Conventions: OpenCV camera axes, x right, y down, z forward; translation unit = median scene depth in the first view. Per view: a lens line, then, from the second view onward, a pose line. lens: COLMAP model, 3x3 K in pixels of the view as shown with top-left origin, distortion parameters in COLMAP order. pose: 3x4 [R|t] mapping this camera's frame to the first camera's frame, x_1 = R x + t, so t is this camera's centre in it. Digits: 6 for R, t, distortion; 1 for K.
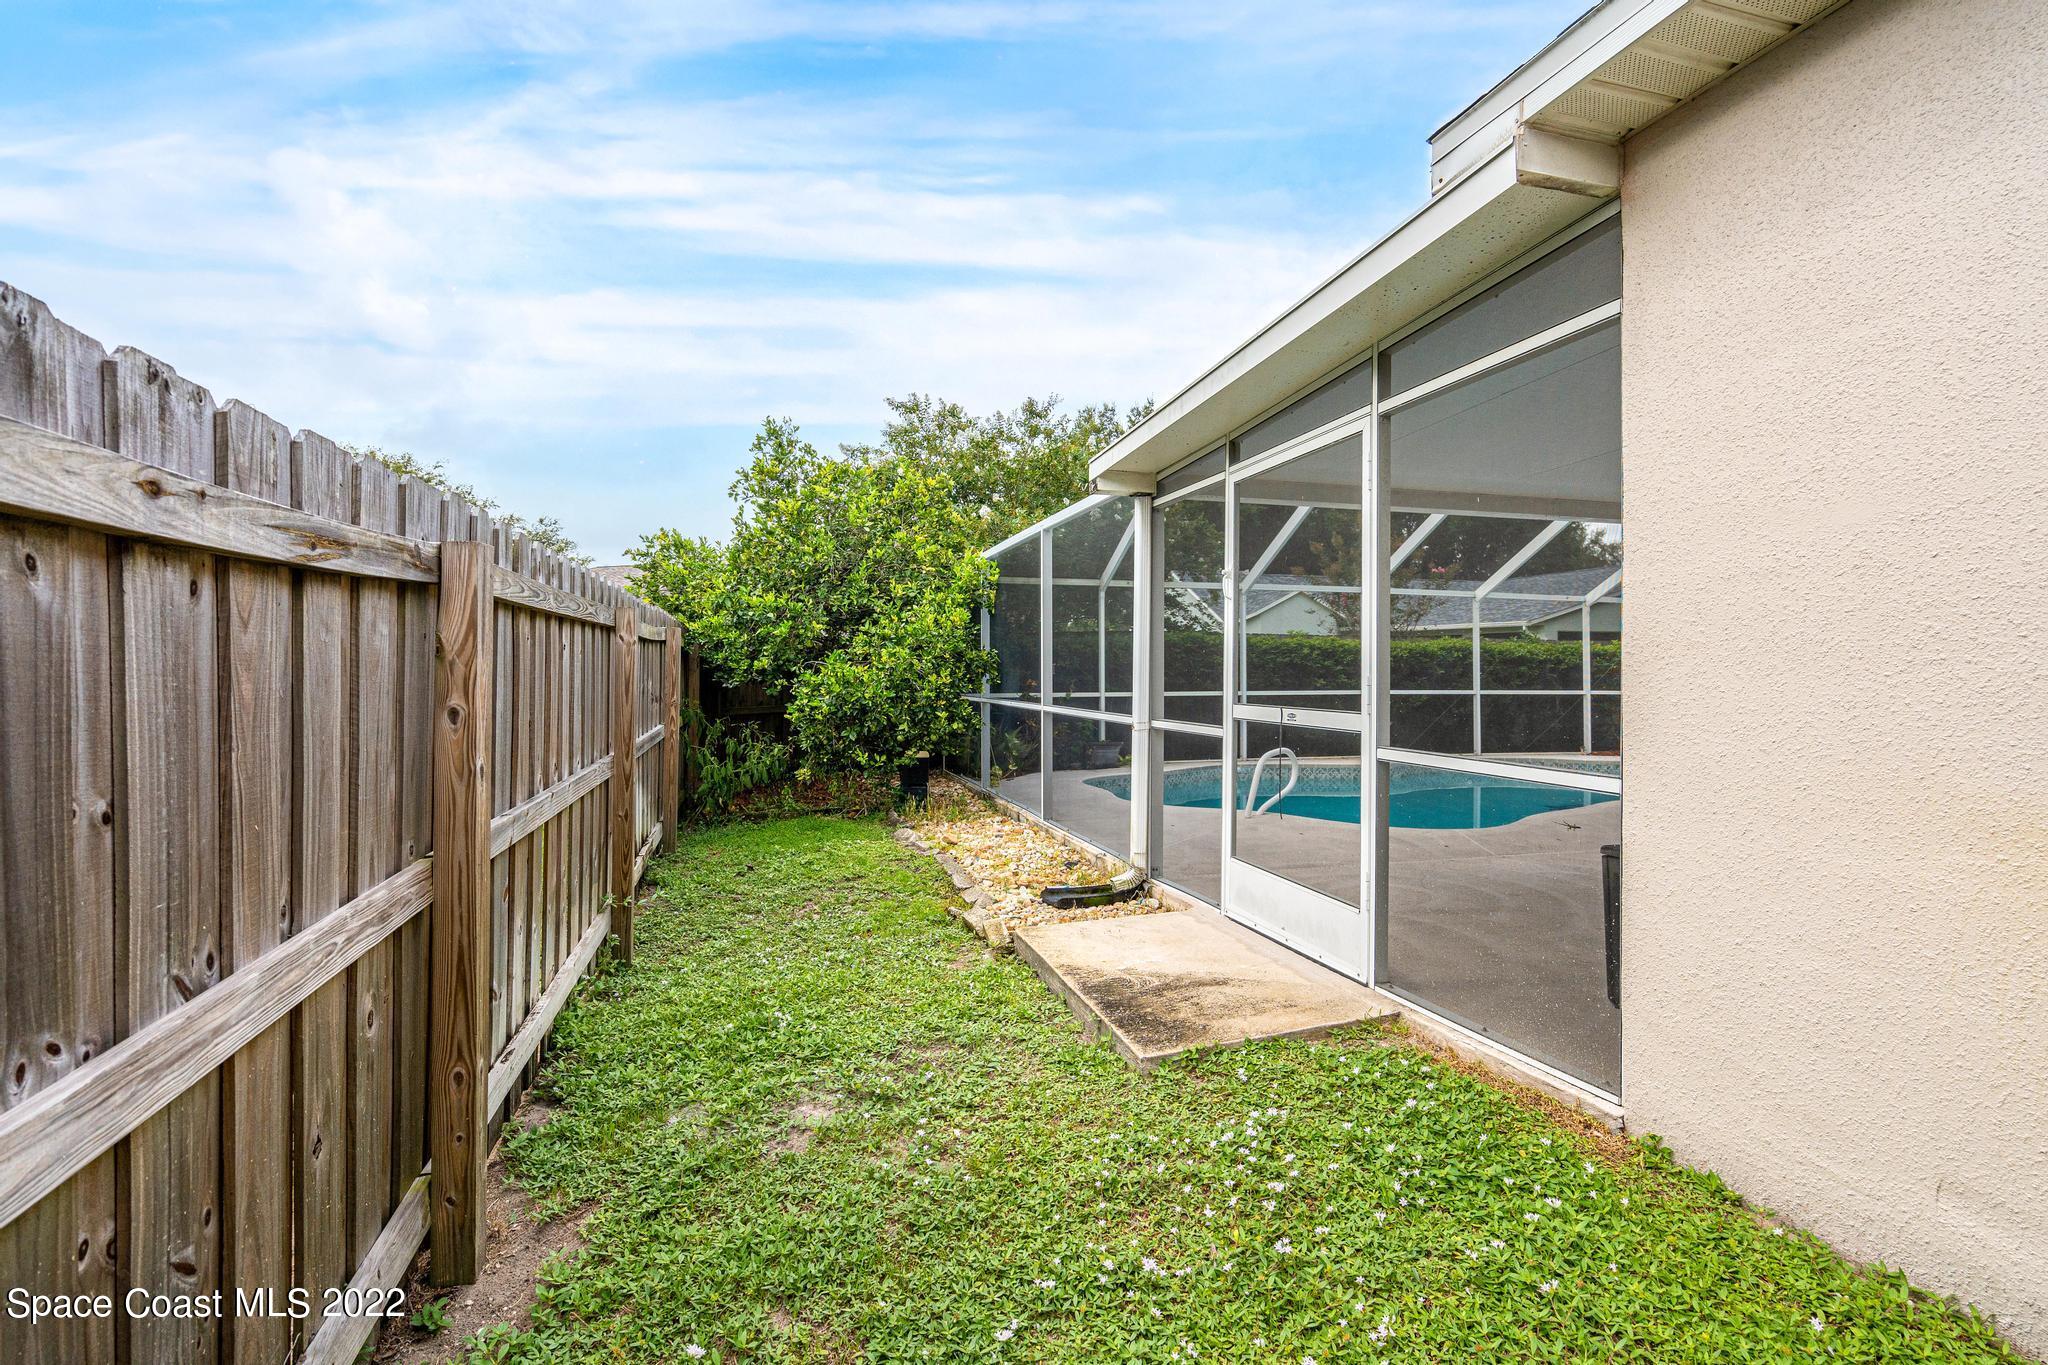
lens RADIAL K [[939.5, 0, 1022.2], [0, 939.5, 680.1], [0, 0, 1]] dist [0.000078, 0.000913]
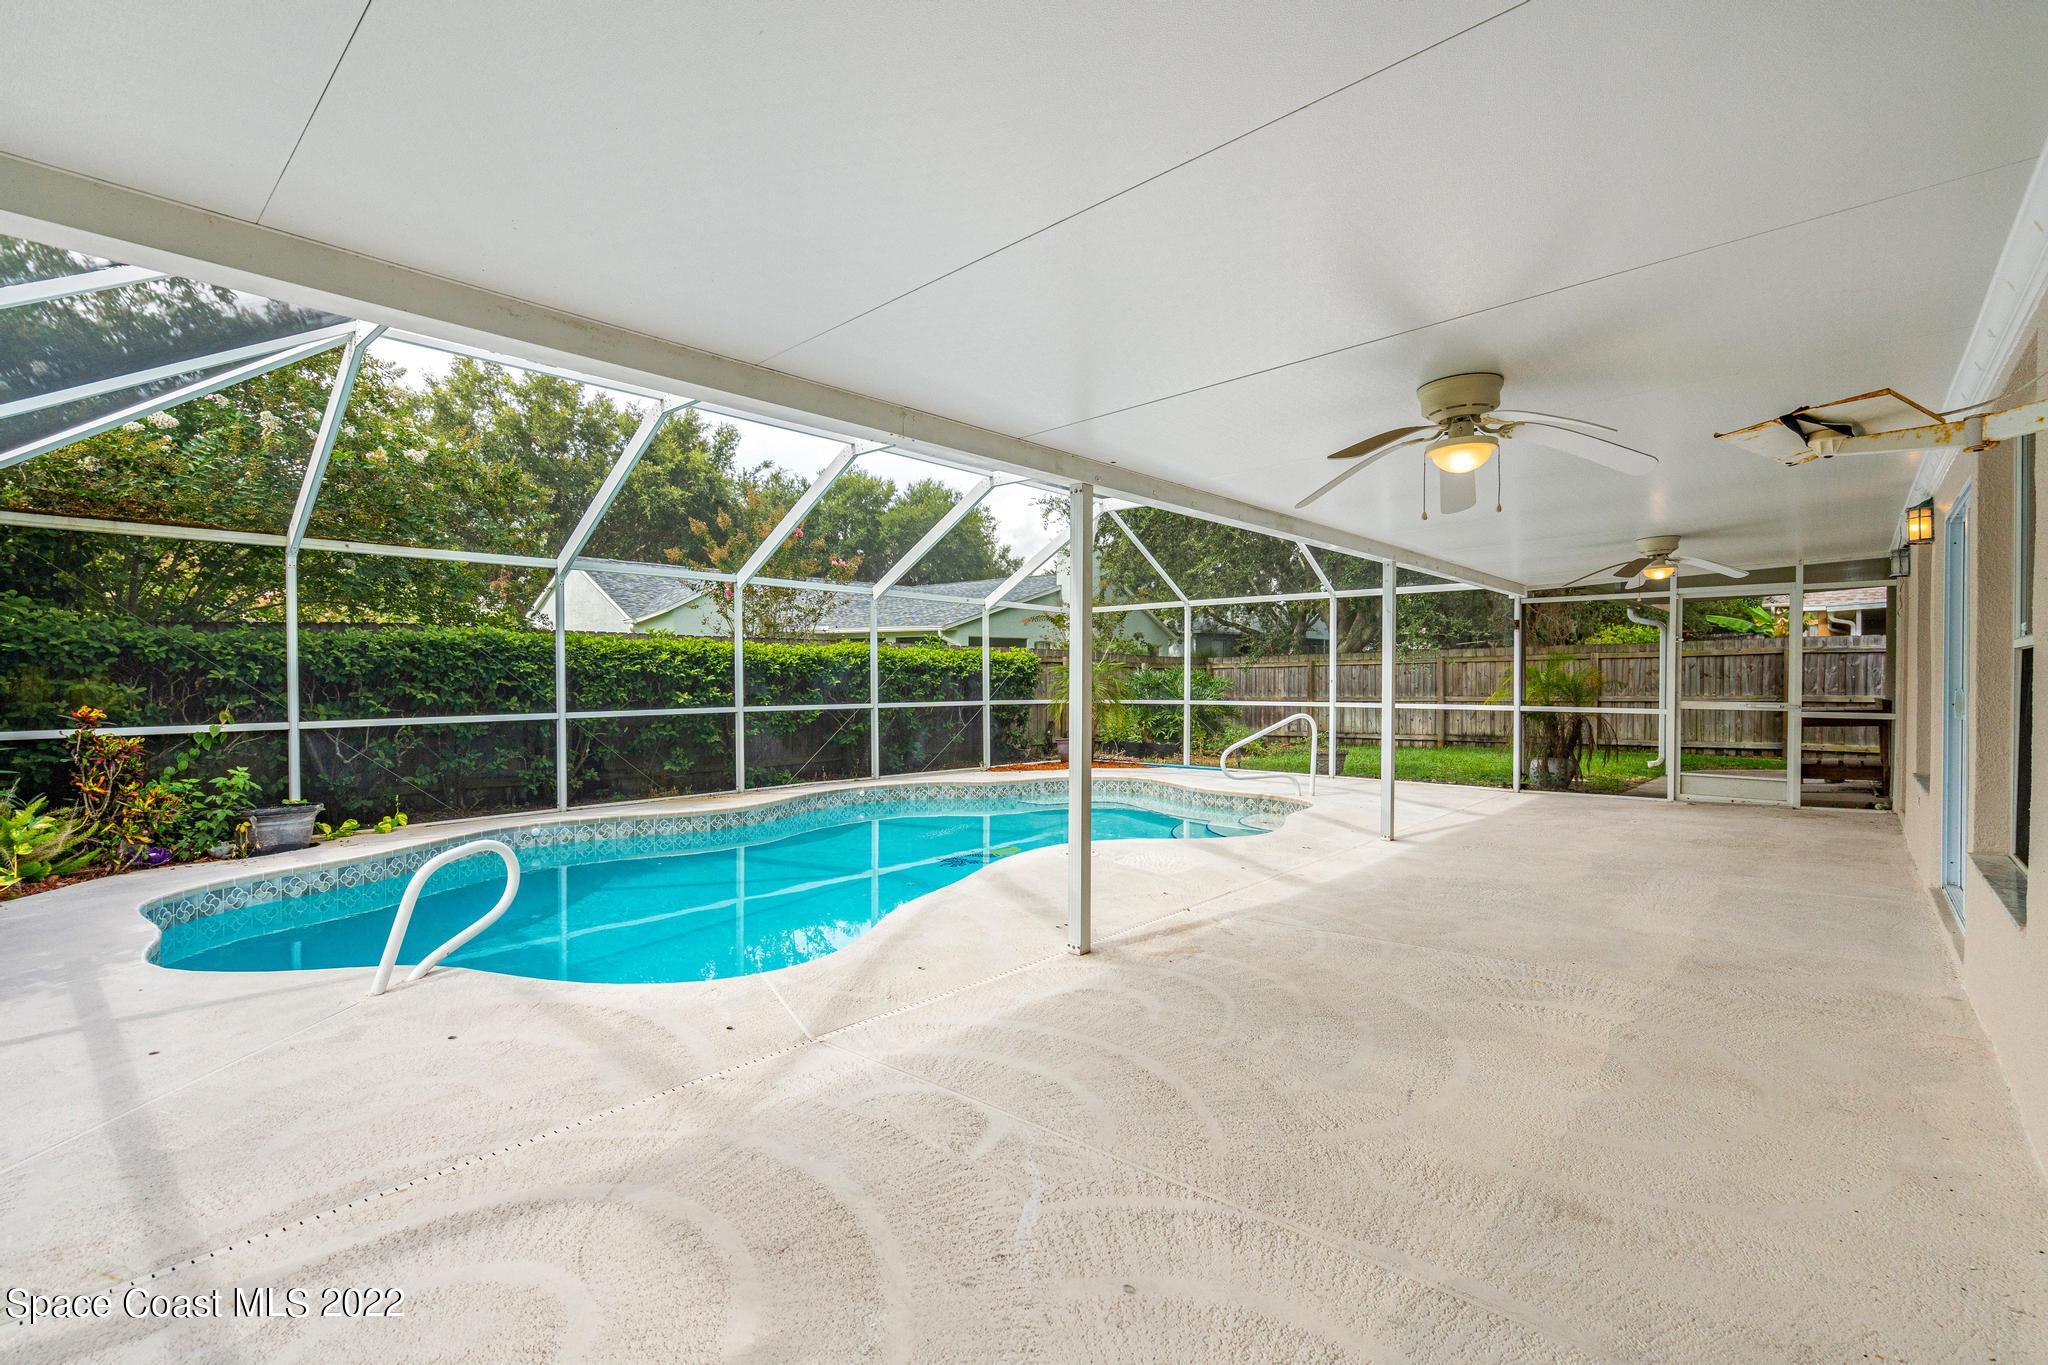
lens RADIAL K [[939.5, 0, 1031.4], [0, 939.5, 688.1], [0, 0, 1]] dist [0.000078, 0.000913]
pose [[0.839620, -0.010537, 0.543072, 0.126872], [0.006089, 0.999932, 0.009987, -0.010163], [-0.543141, -0.005079, 0.839626, 0.184087]]
